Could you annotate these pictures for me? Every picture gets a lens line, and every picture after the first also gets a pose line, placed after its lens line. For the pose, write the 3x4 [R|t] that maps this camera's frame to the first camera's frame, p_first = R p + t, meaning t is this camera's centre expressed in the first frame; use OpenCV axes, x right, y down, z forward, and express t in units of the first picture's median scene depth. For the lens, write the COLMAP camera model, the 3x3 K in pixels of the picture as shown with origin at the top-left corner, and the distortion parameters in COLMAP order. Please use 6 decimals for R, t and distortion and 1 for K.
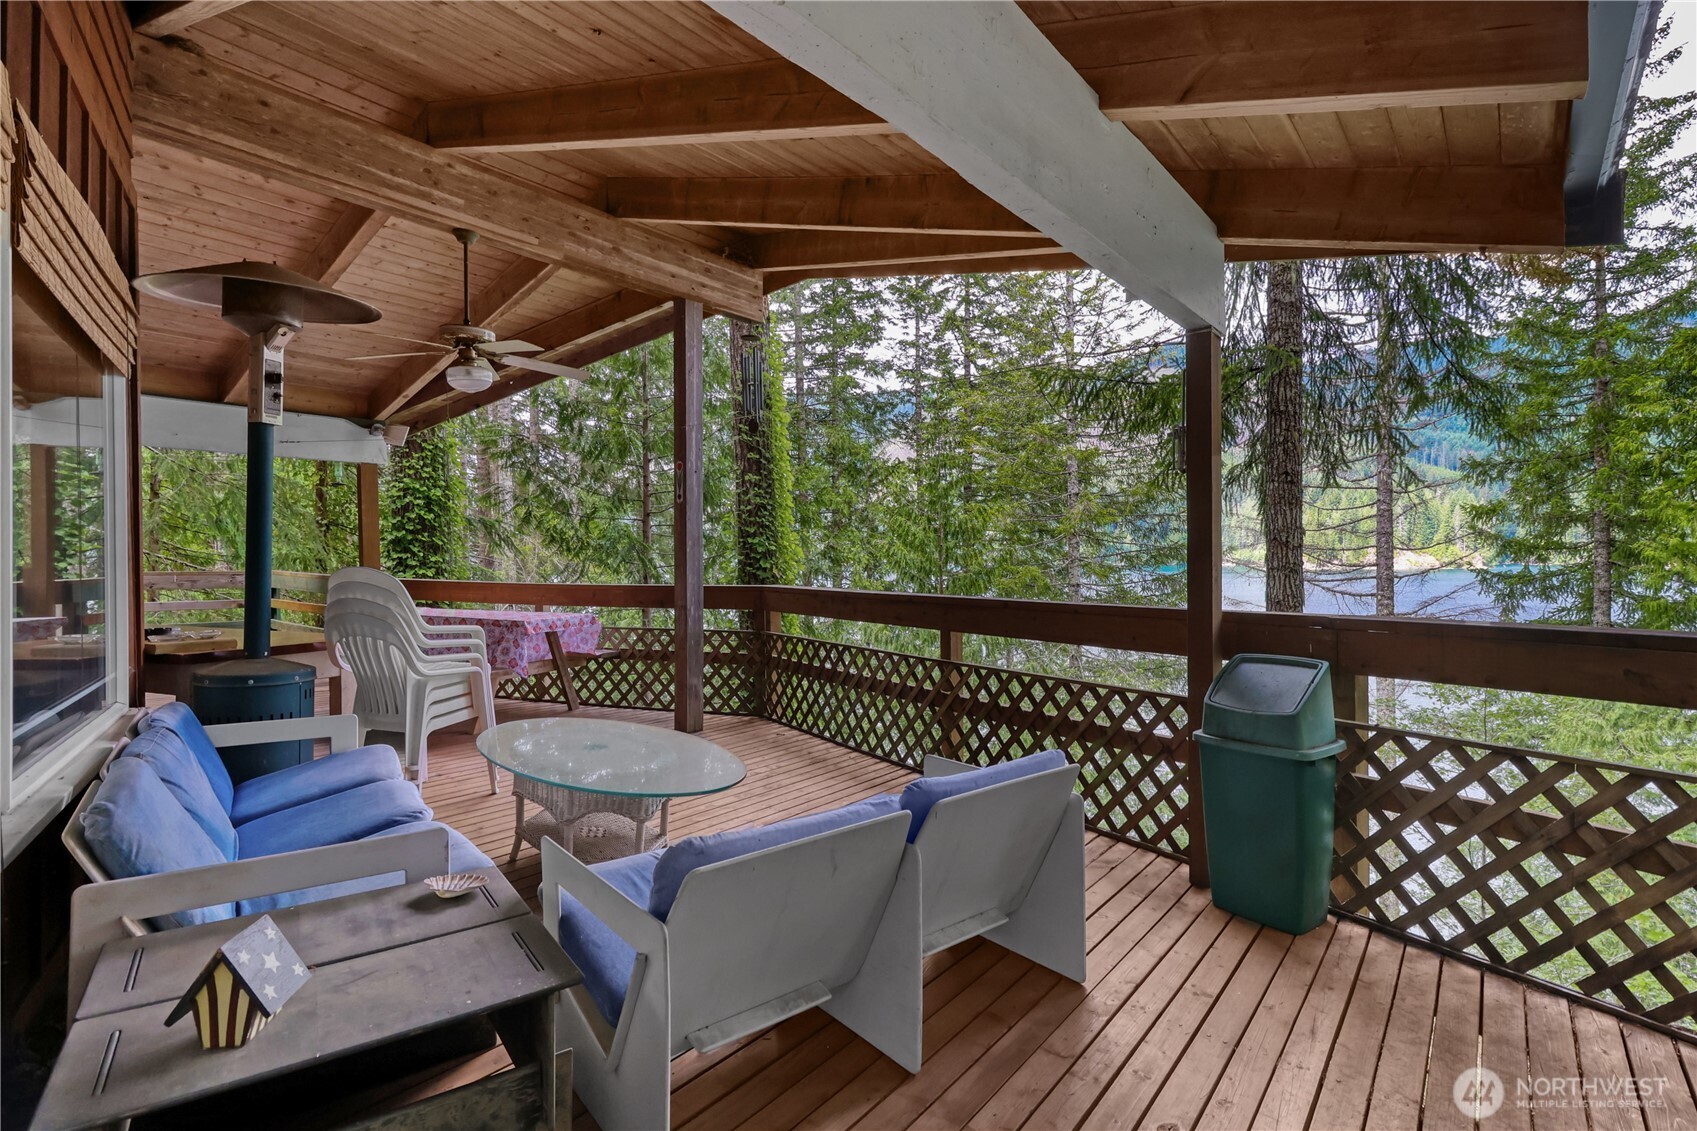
lens RADIAL K [[781.2, 0, 851.6], [0, 781.2, 563.8], [0, 0, 1]] dist [0.016639, -0.001423]
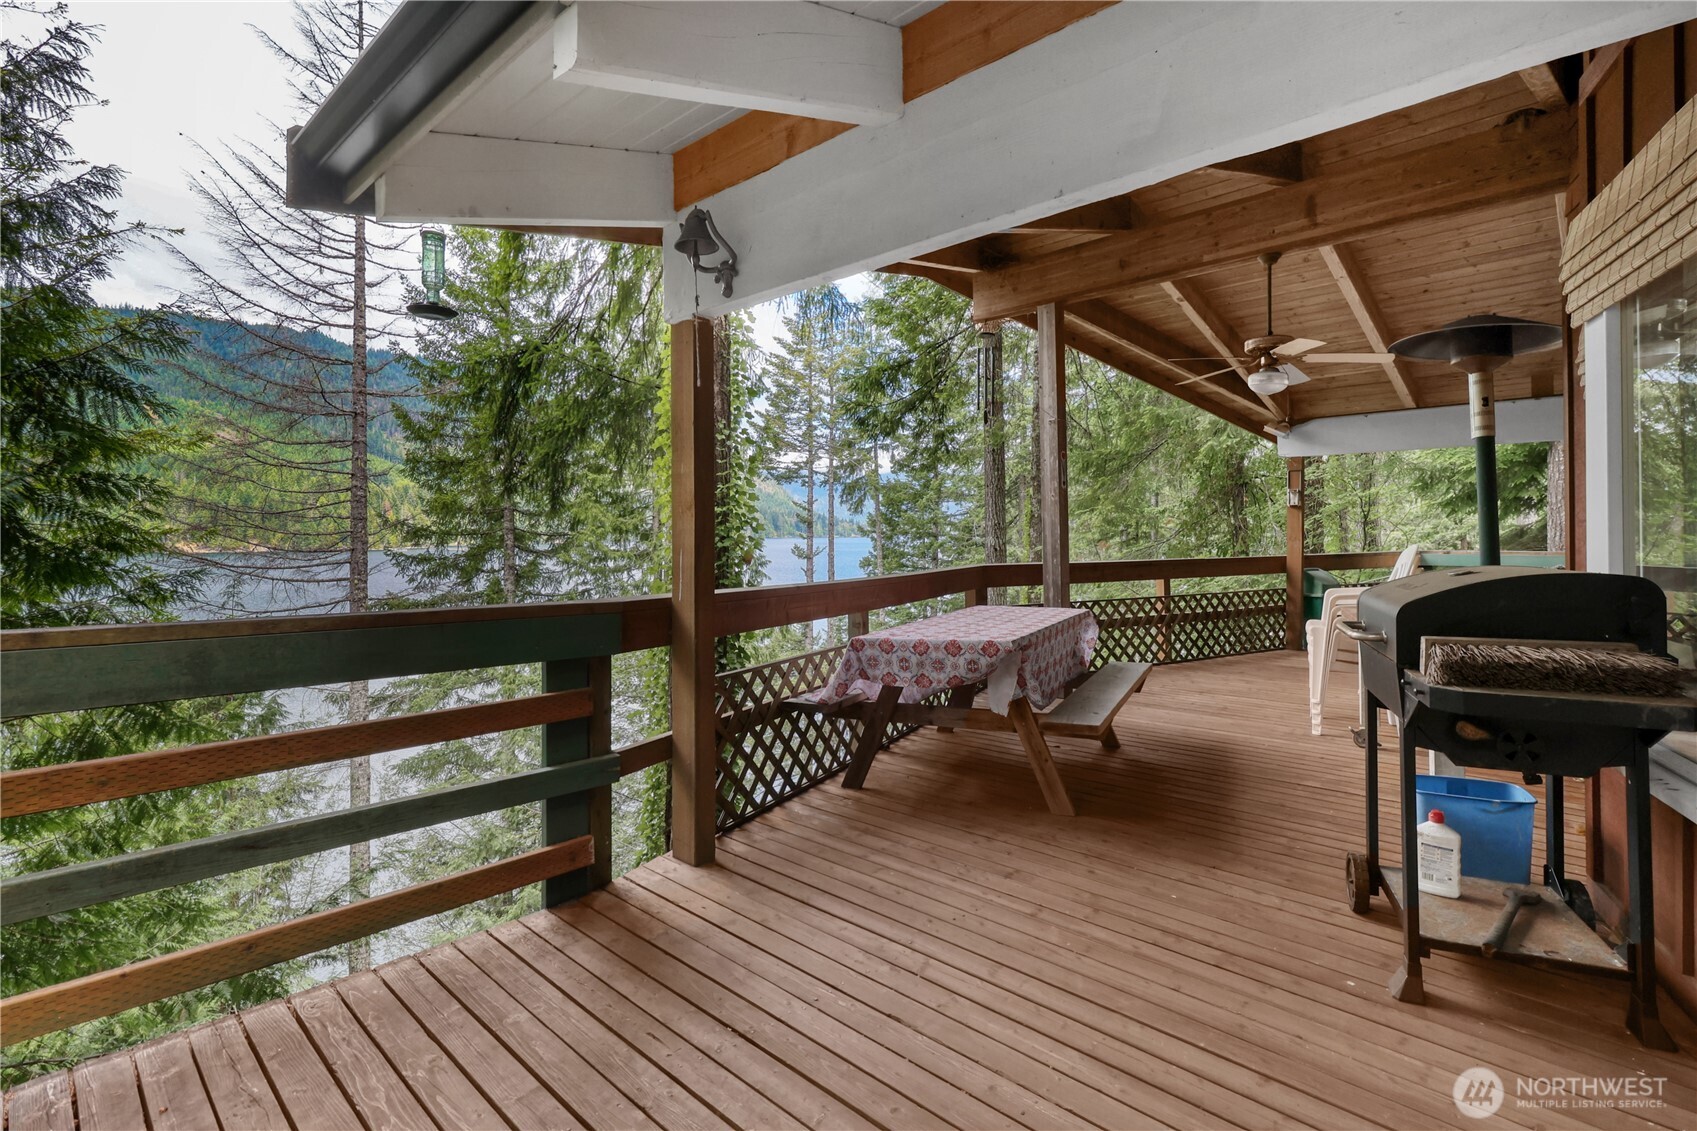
lens RADIAL K [[781.2, 0, 851.3], [0, 781.2, 553.8], [0, 0, 1]] dist [0.016639, -0.001423]
pose [[0.049625, -0.001516, 0.998767, -1.623051], [-0.001411, 0.999998, 0.001588, 0.034673], [-0.998767, -0.001488, 0.049623, 1.647098]]
